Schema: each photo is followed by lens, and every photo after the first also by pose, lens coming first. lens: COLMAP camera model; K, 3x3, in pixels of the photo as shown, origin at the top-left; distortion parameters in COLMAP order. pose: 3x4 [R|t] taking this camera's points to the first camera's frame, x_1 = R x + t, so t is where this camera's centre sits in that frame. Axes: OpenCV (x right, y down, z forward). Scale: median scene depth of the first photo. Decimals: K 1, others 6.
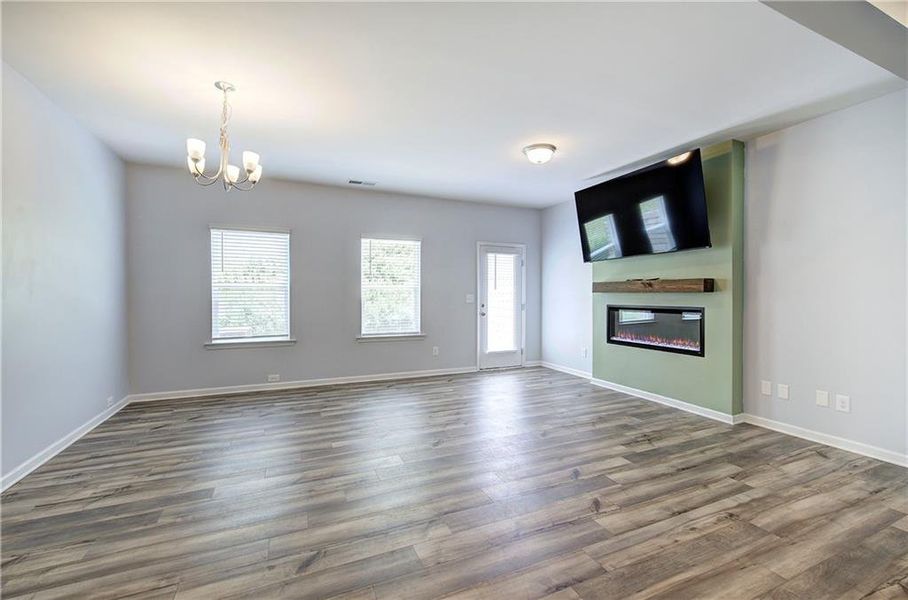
lens RADIAL K [[383.3, 0, 455.7], [0, 383.3, 298.2], [0, 0, 1]] dist [-0.008488, 0.000735]
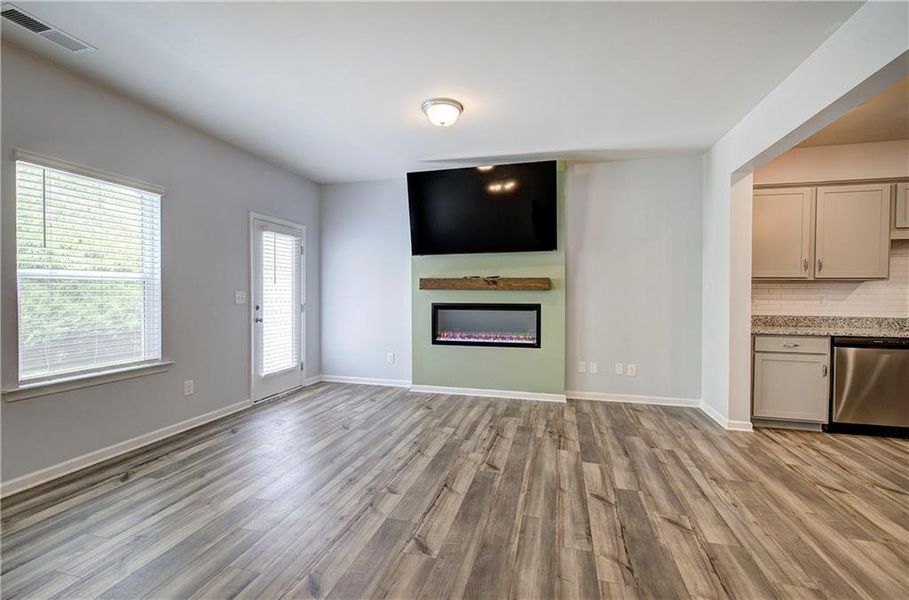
lens RADIAL K [[383.7, 0, 460.8], [0, 383.7, 298.0], [0, 0, 1]] dist [-0.008488, 0.000735]
pose [[0.625973, -0.007761, 0.779806, -0.370014], [0.003927, 0.999969, 0.006800, -0.001327], [-0.779835, -0.001195, 0.625984, 0.473383]]
